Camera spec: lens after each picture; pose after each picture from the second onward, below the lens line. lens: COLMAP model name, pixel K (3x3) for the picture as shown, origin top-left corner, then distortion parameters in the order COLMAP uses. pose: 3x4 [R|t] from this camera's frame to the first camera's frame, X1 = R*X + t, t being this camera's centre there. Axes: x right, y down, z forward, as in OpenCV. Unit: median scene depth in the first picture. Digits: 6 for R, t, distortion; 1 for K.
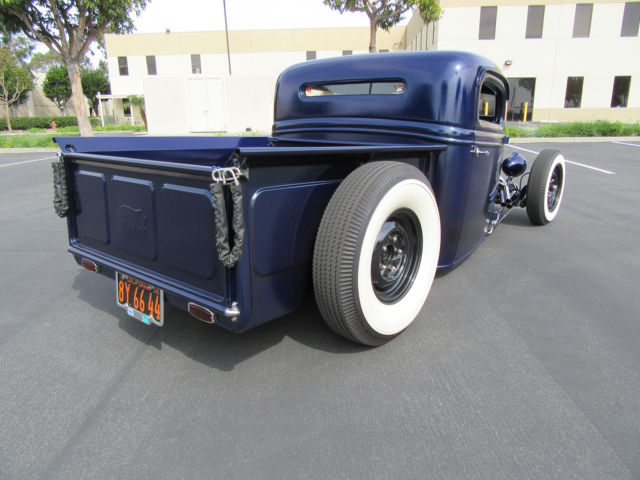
lens RADIAL K [[463.6, 0, 320.9], [0, 463.6, 254.5], [0, 0, 1]] dist [-0.021092, 0.001994]
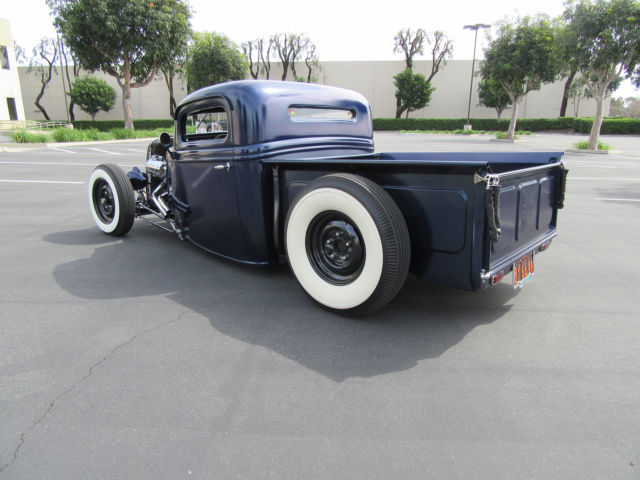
lens RADIAL K [[468.7, 0, 320.4], [0, 468.7, 243.1], [0, 0, 1]] dist [-0.024222, 0.010035]
pose [[0.035109, -0.249536, 0.967729, -1.720402], [0.292283, 0.928551, 0.228830, -0.464218], [-0.955687, 0.274817, 0.105535, 1.397542]]
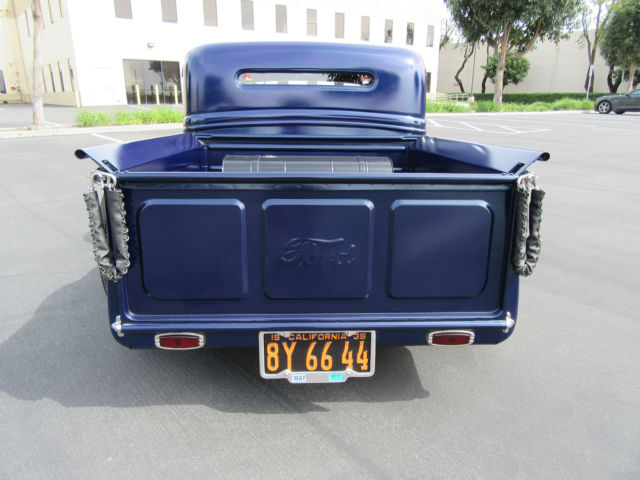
lens RADIAL K [[468.7, 0, 320.4], [0, 468.7, 243.1], [0, 0, 1]] dist [-0.024222, 0.010035]
pose [[0.758622, -0.196010, 0.621347, -0.826976], [0.190373, 0.978741, 0.076321, -0.143399], [-0.623097, 0.060389, 0.779810, 0.378521]]
